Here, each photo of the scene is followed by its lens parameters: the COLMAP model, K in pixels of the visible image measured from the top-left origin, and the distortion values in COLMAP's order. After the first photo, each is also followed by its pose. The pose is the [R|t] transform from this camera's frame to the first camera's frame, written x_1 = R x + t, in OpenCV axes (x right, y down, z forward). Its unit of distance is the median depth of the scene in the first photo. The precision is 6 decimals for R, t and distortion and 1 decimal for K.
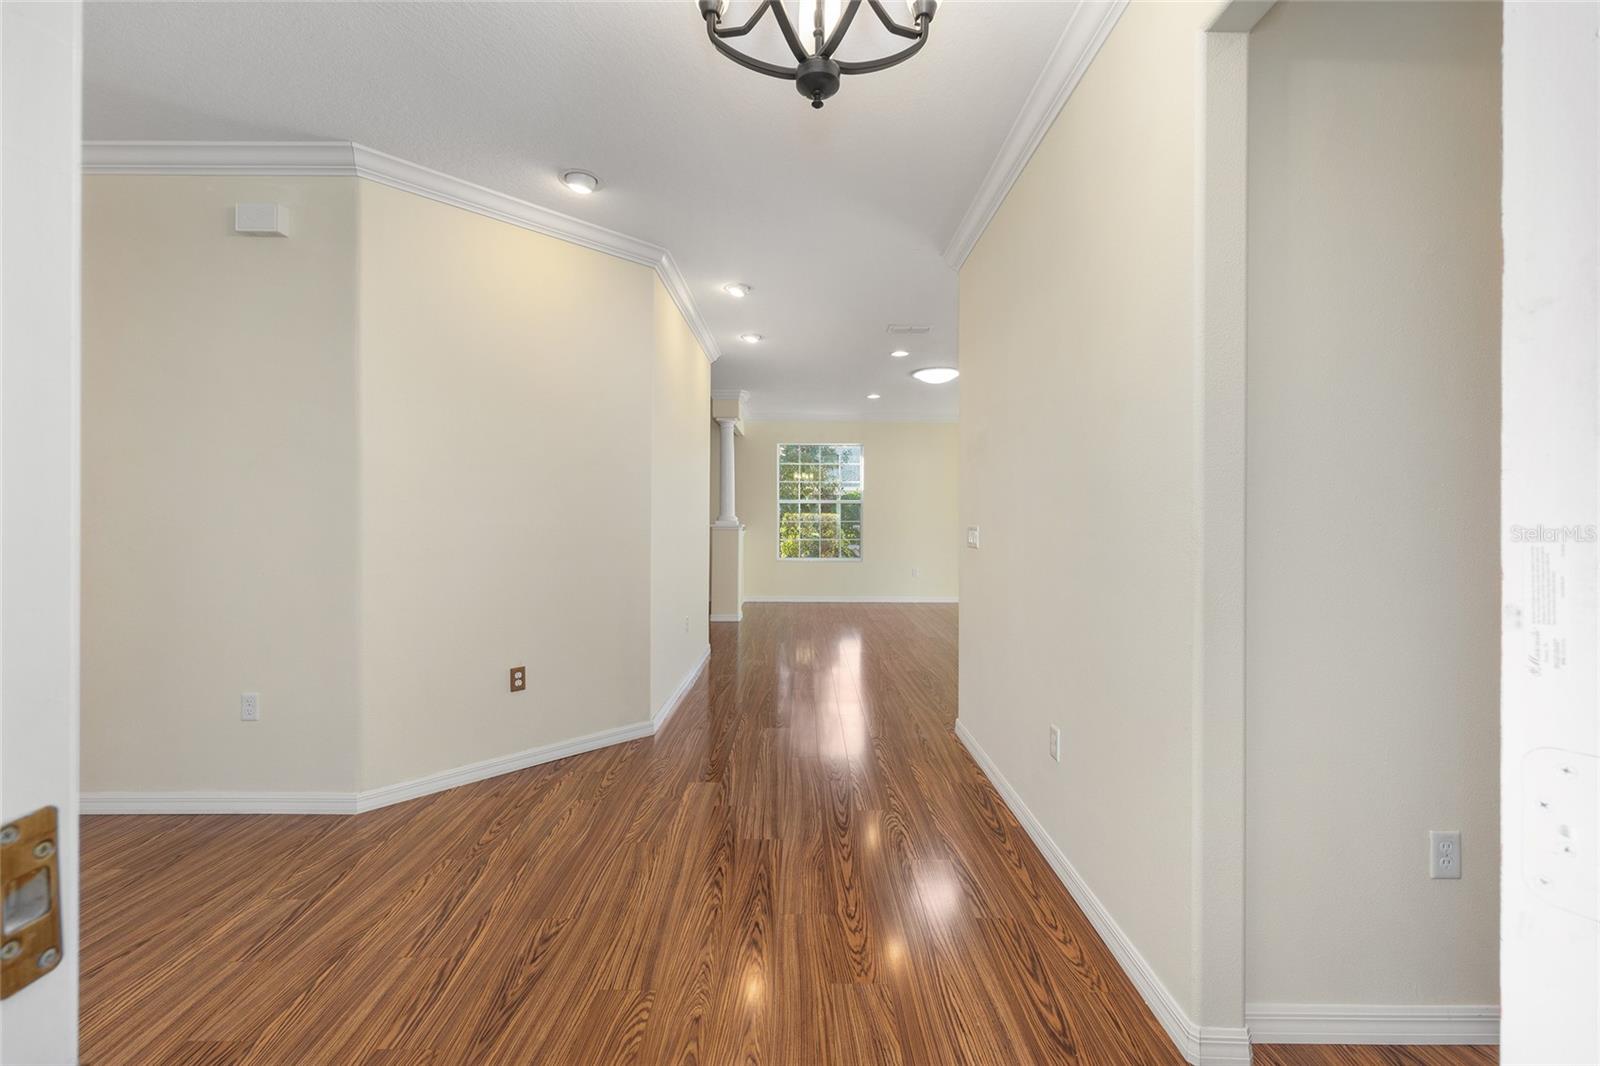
lens RADIAL K [[641.8, 0, 796.4], [0, 641.8, 524.0], [0, 0, 1]] dist [-0.002881, 0.000844]
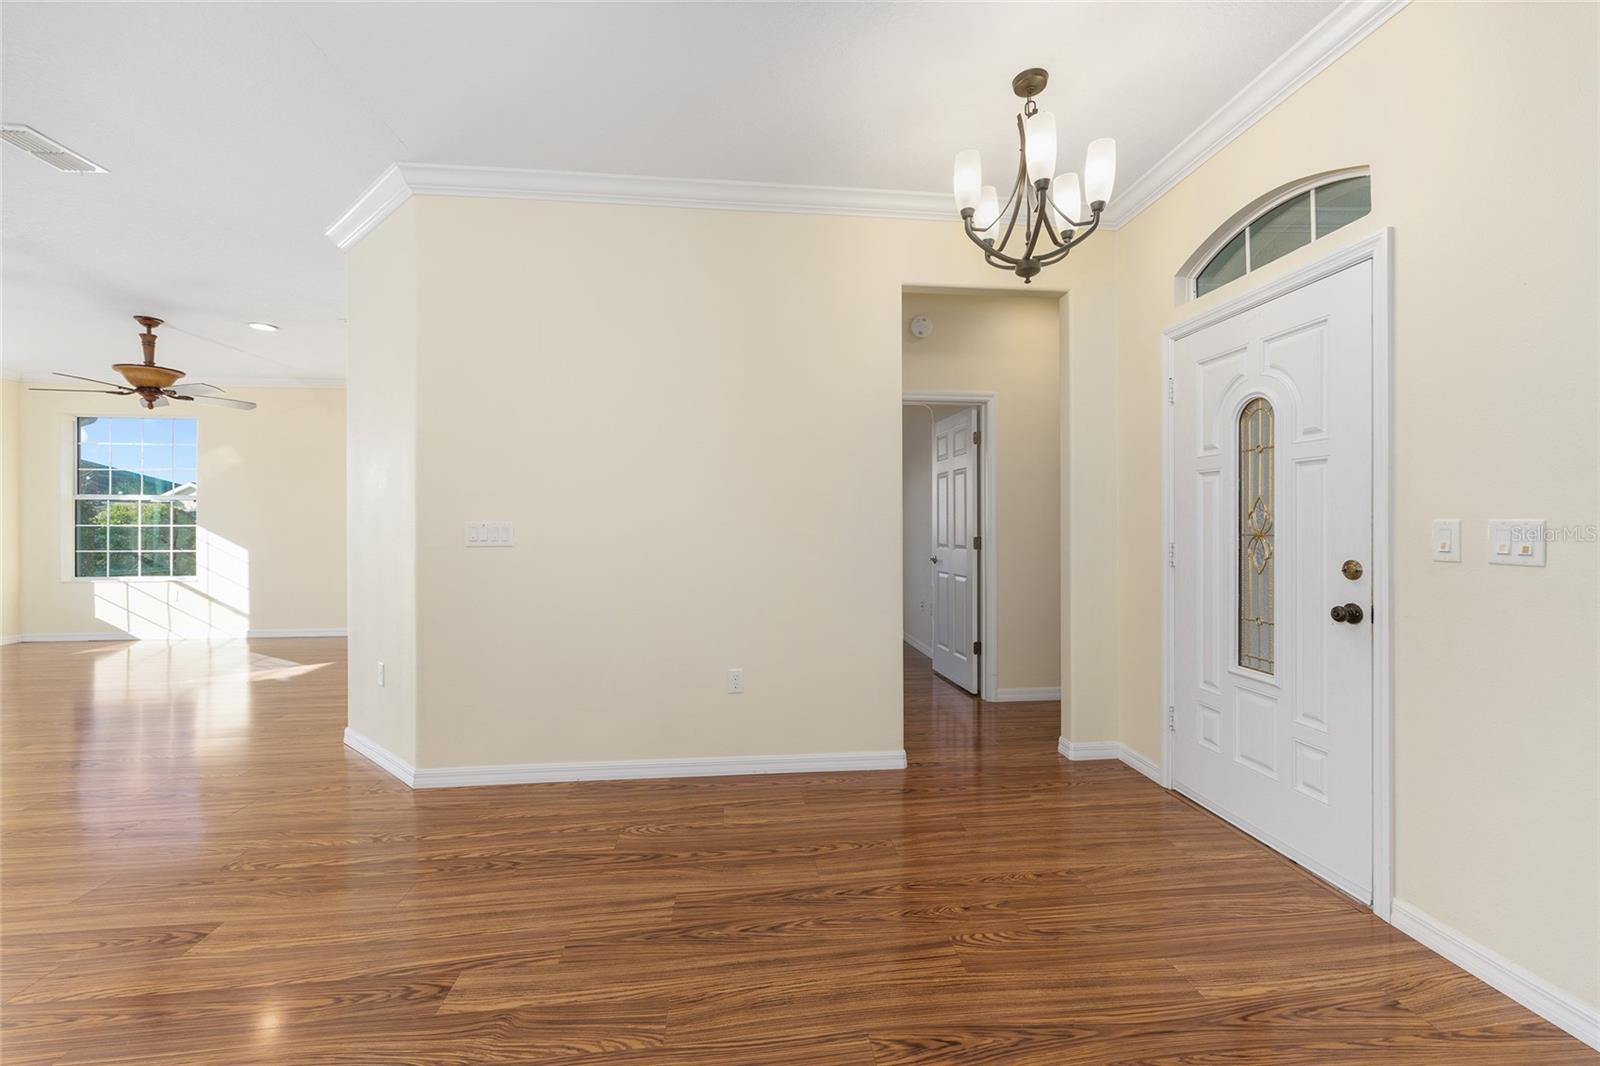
lens RADIAL K [[641.8, 0, 807.1], [0, 641.8, 522.9], [0, 0, 1]] dist [-0.002881, 0.000844]
pose [[-0.114270, 0.001020, 0.993449, -1.040699], [0.011472, 0.999934, 0.000293, 0.014643], [-0.993383, 0.011430, -0.114274, 1.103304]]
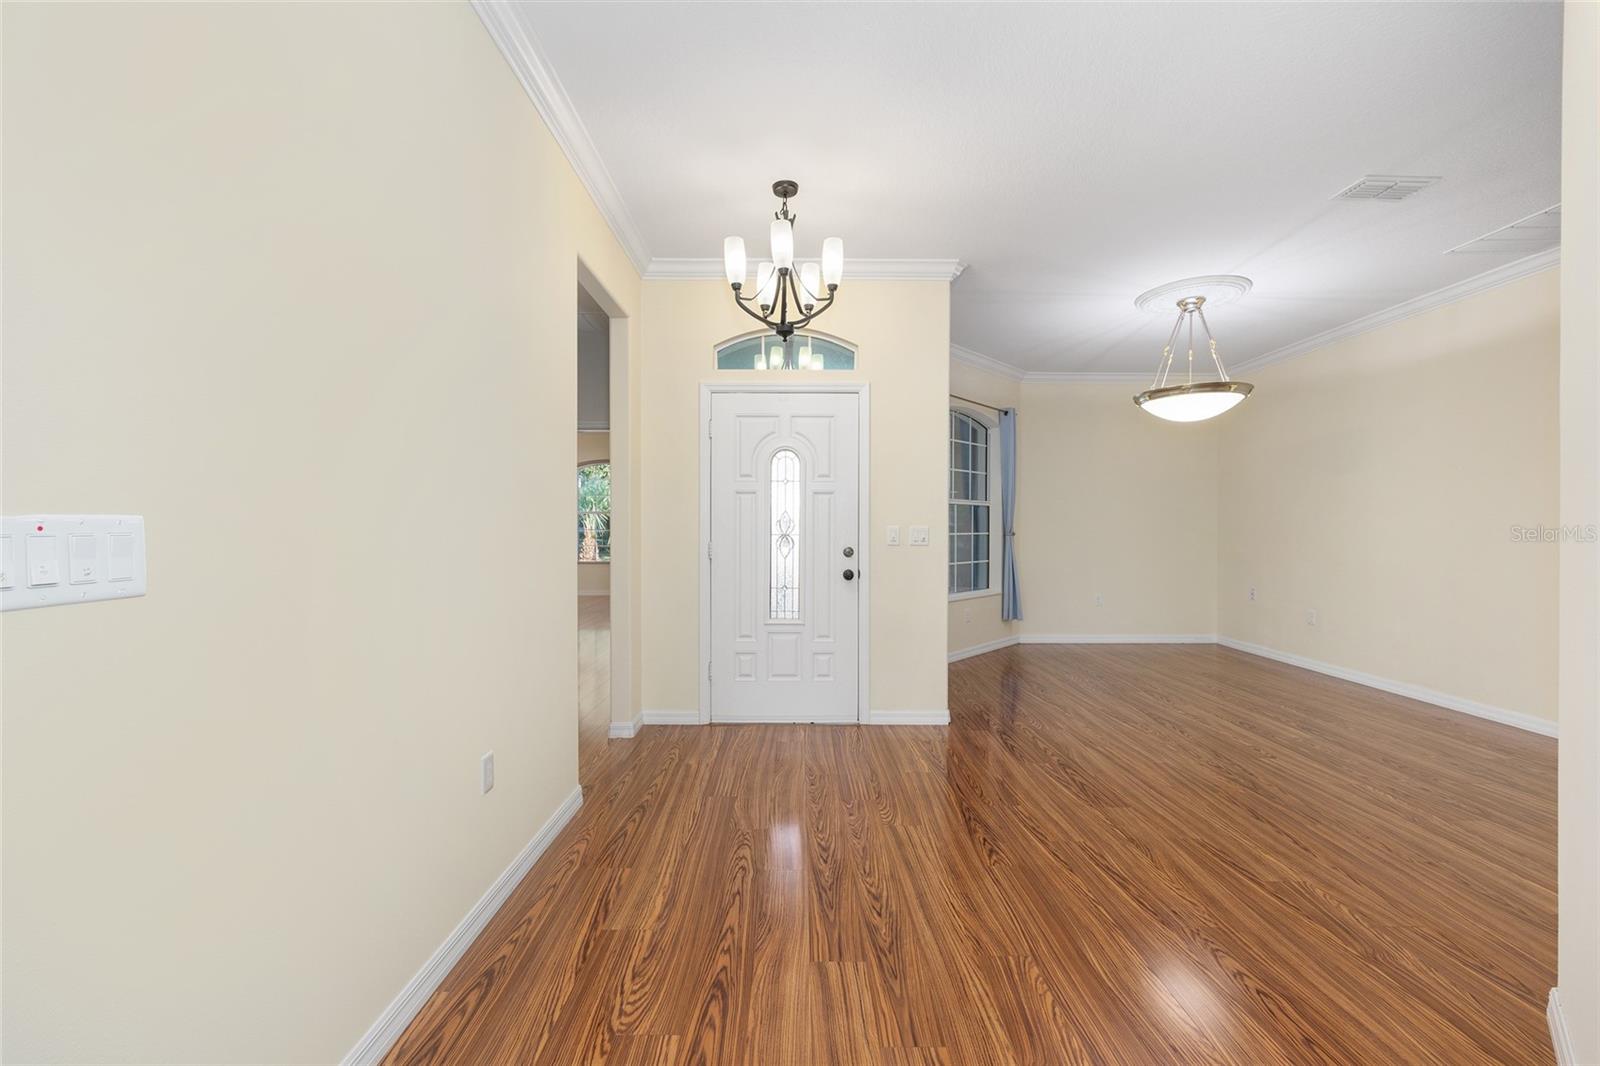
lens RADIAL K [[641.8, 0, 796.9], [0, 641.8, 528.9], [0, 0, 1]] dist [-0.002881, 0.000844]
pose [[-0.999959, -0.004396, -0.007854, 0.001808], [-0.004492, 0.999915, 0.012202, 0.006189], [0.007800, 0.012237, -0.999895, 2.038016]]
